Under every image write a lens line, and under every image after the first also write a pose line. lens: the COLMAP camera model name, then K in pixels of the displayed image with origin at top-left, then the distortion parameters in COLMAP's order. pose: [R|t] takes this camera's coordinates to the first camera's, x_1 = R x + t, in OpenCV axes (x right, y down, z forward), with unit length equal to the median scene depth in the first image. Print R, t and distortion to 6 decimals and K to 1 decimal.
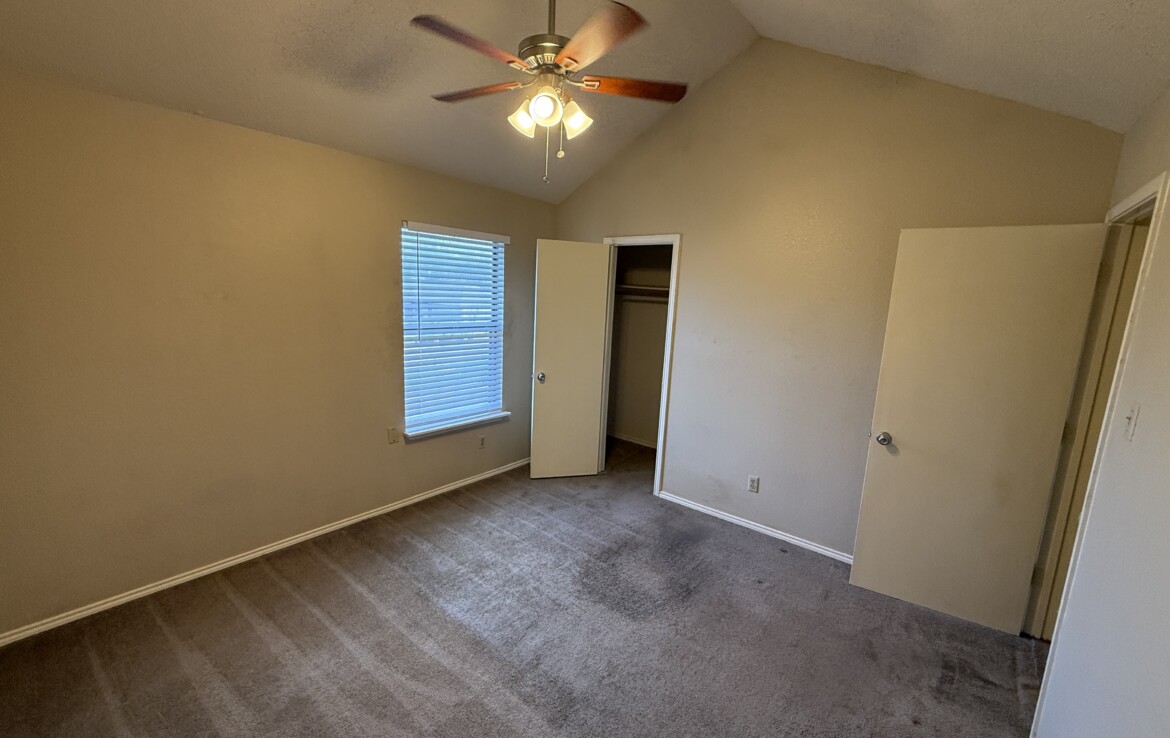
lens RADIAL K [[465.1, 0, 582.7], [0, 465.1, 367.2], [0, 0, 1]] dist [-0.002201, -0.000573]
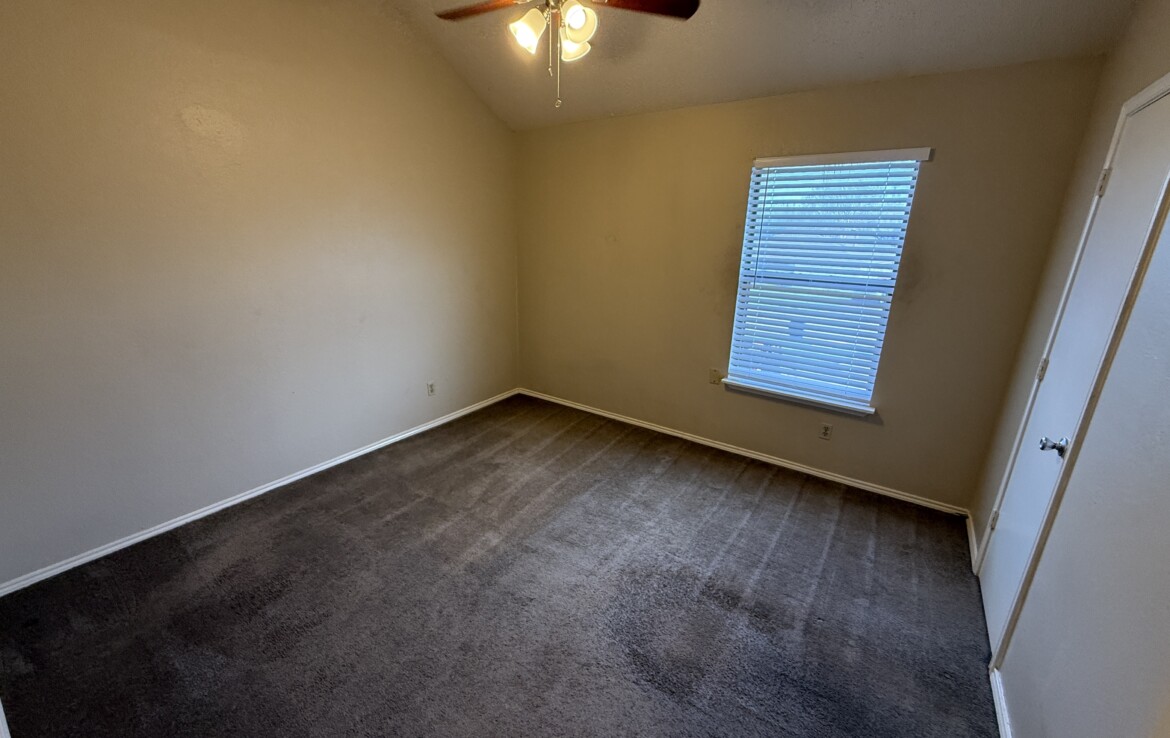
lens RADIAL K [[465.1, 0, 583.1], [0, 465.1, 371.9], [0, 0, 1]] dist [-0.002201, -0.000573]
pose [[0.090890, 0.251617, -0.963550, 0.610022], [-0.177966, 0.956083, 0.232880, -0.058396], [0.979830, 0.150312, 0.131677, 0.603826]]
